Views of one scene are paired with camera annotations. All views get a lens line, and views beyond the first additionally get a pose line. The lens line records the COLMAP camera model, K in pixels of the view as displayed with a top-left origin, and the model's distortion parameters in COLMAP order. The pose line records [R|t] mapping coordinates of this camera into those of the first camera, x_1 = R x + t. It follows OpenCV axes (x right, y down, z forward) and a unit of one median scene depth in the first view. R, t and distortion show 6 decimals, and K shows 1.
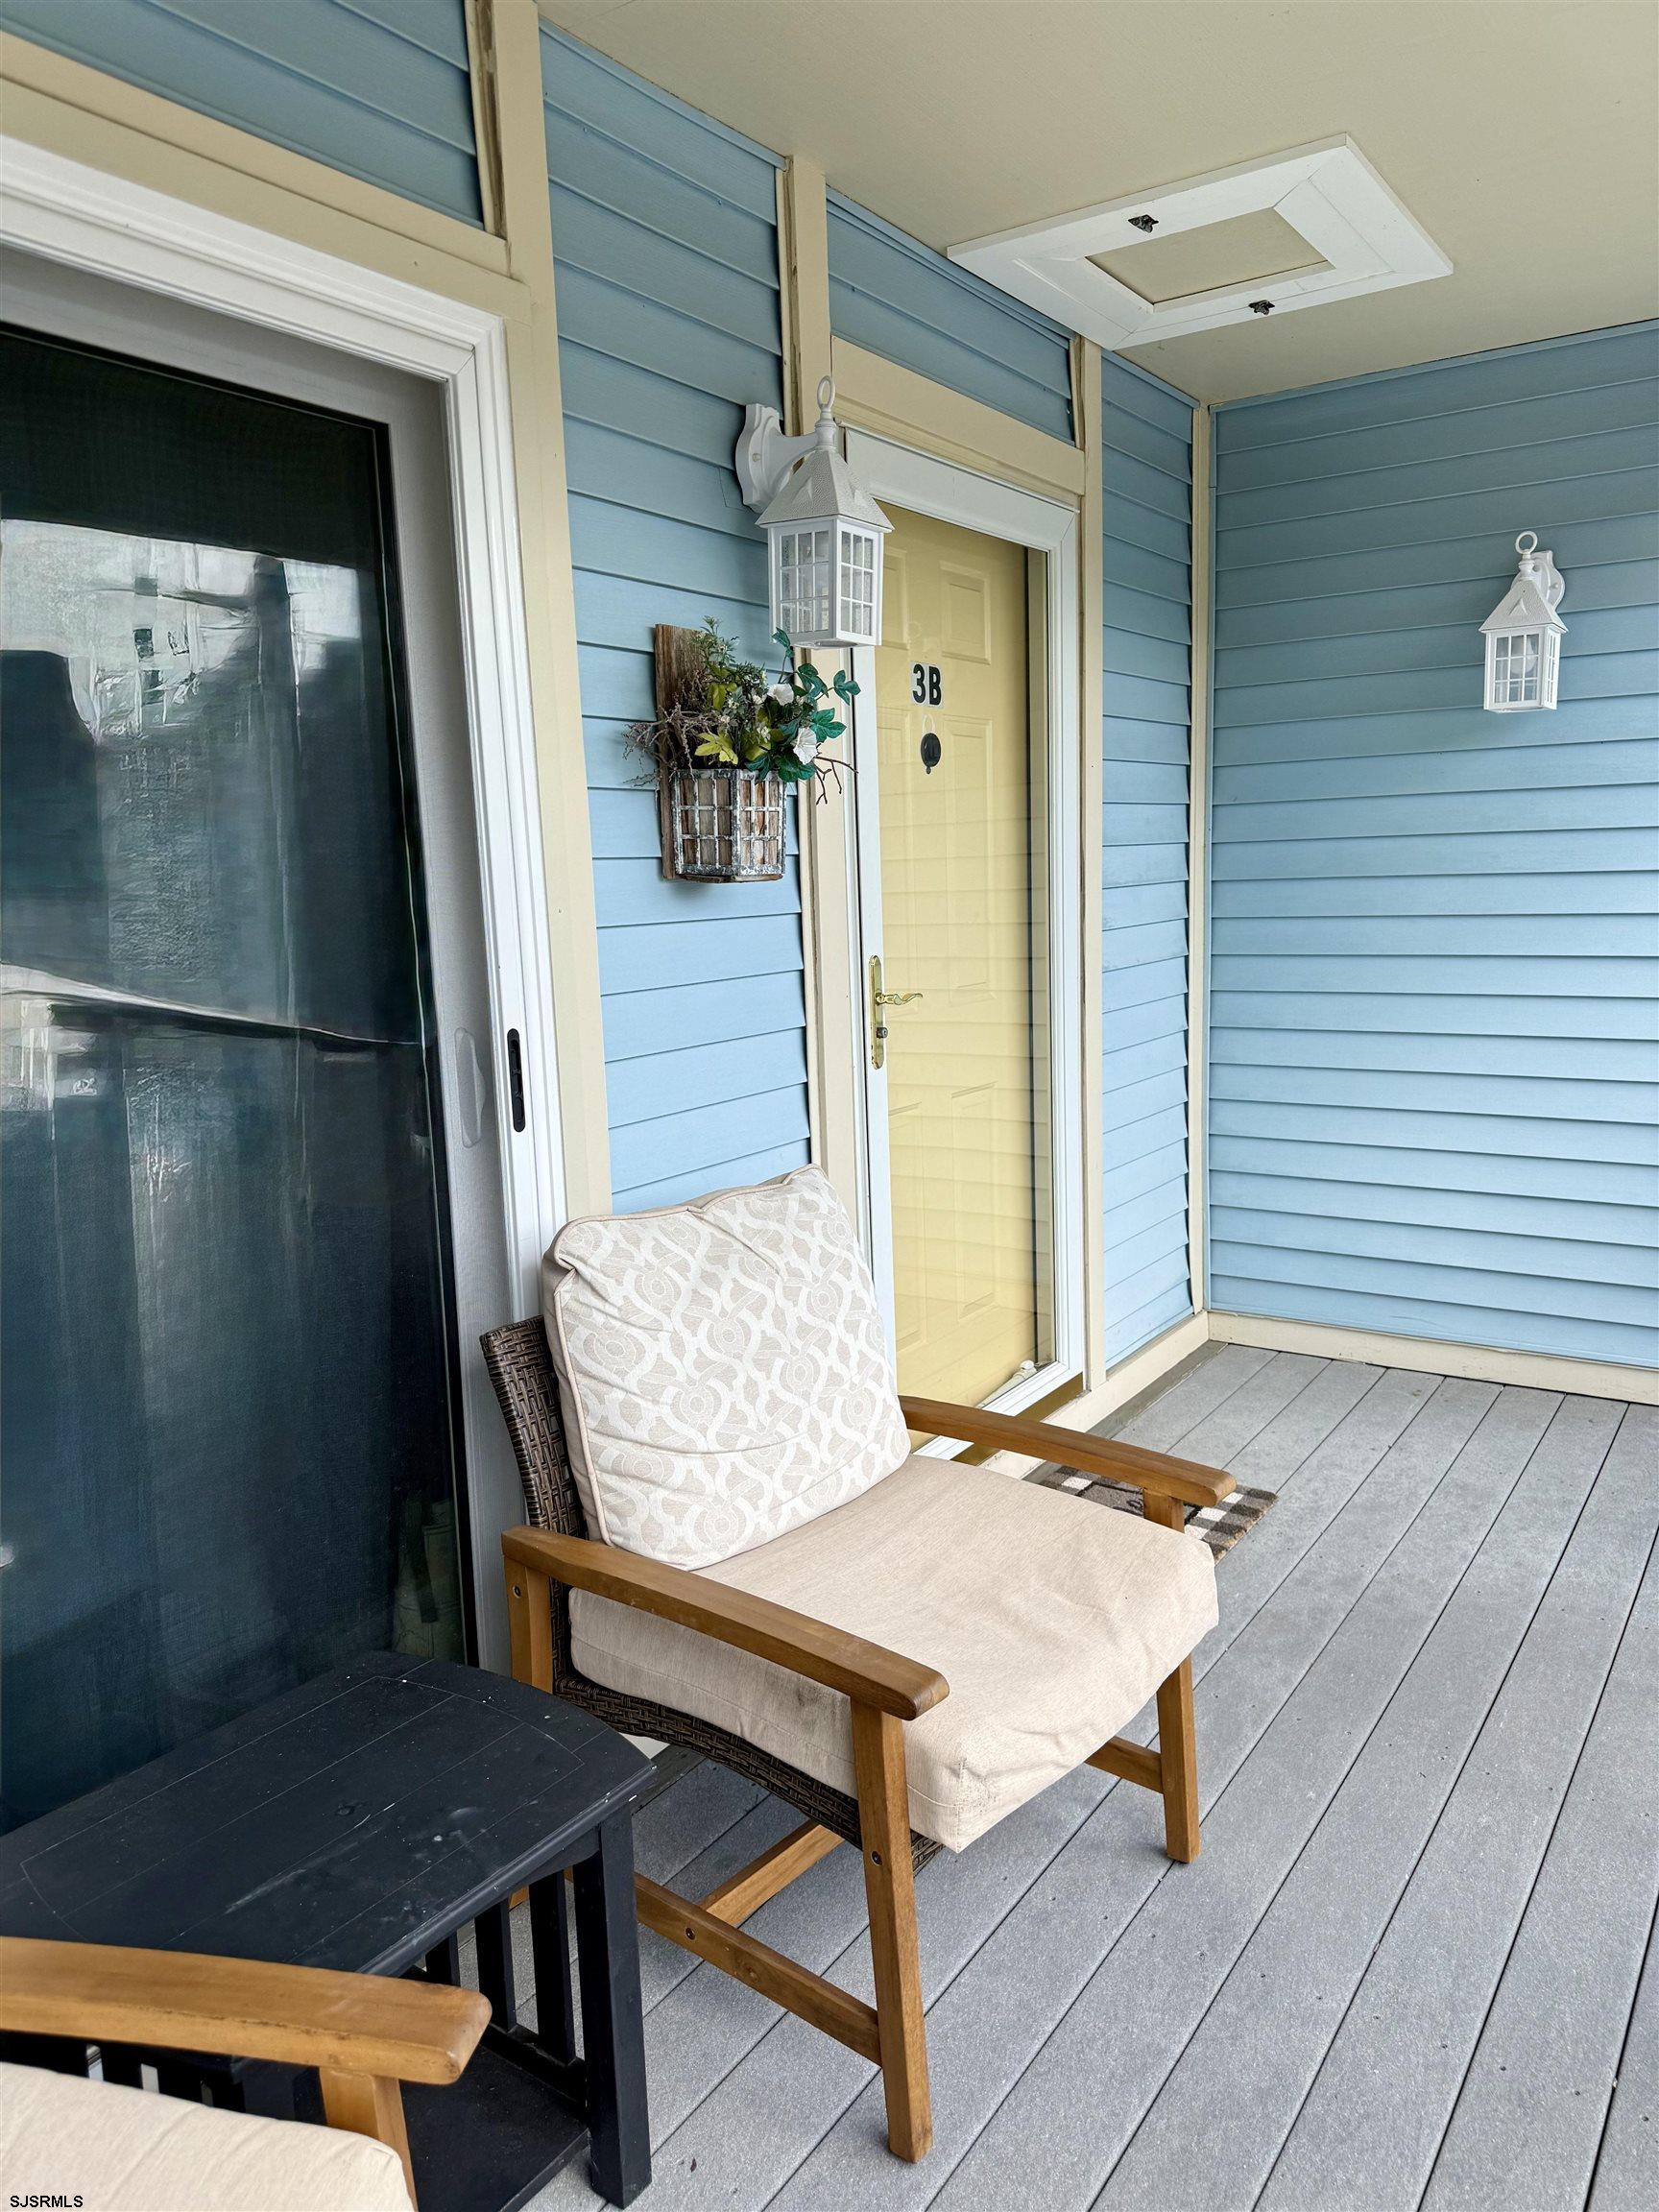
lens RADIAL K [[1558.0, 0, 829.5], [0, 1558.0, 1106.0], [0, 0, 1]] dist [-0.000576, -0.000704]
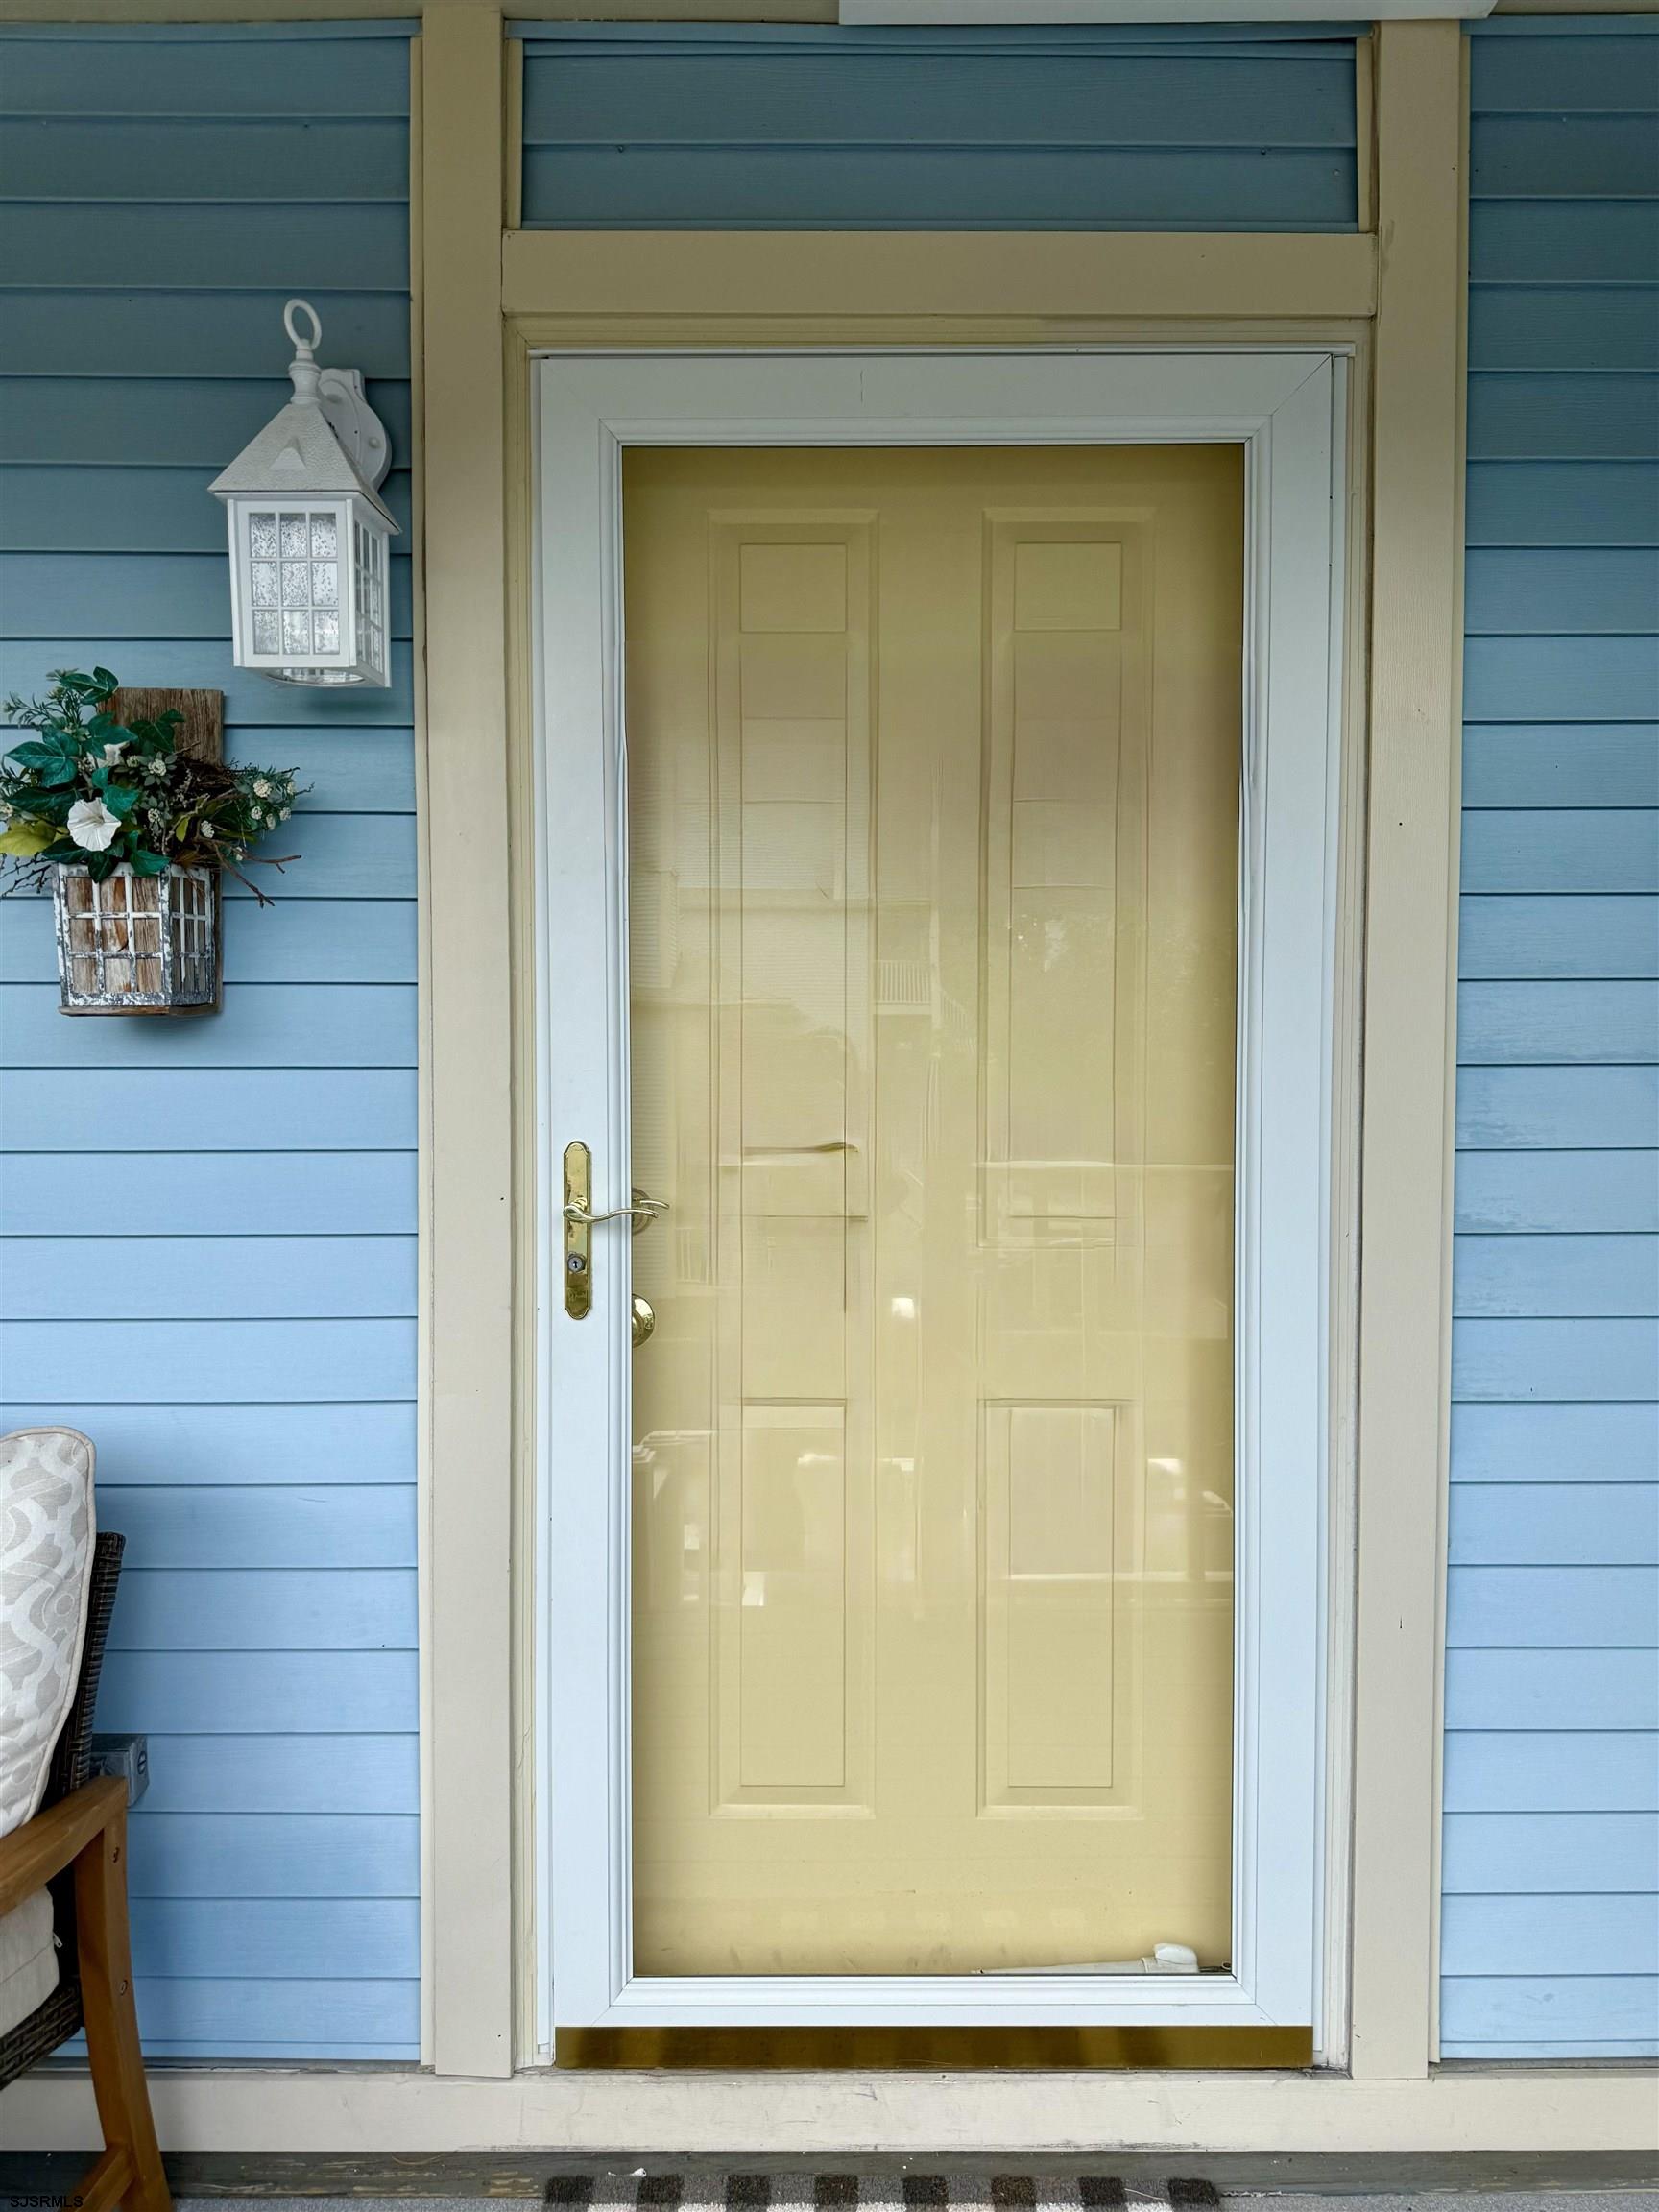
lens RADIAL K [[1548.3, 0, 829.3], [0, 1548.3, 1080.5], [0, 0, 1]] dist [-0.003011, -0.001341]
pose [[0.557111, 0.060614, -0.828223, 0.534769], [-0.147256, 0.988738, -0.026691, -0.105609], [0.817278, 0.136831, 0.559763, 0.637524]]
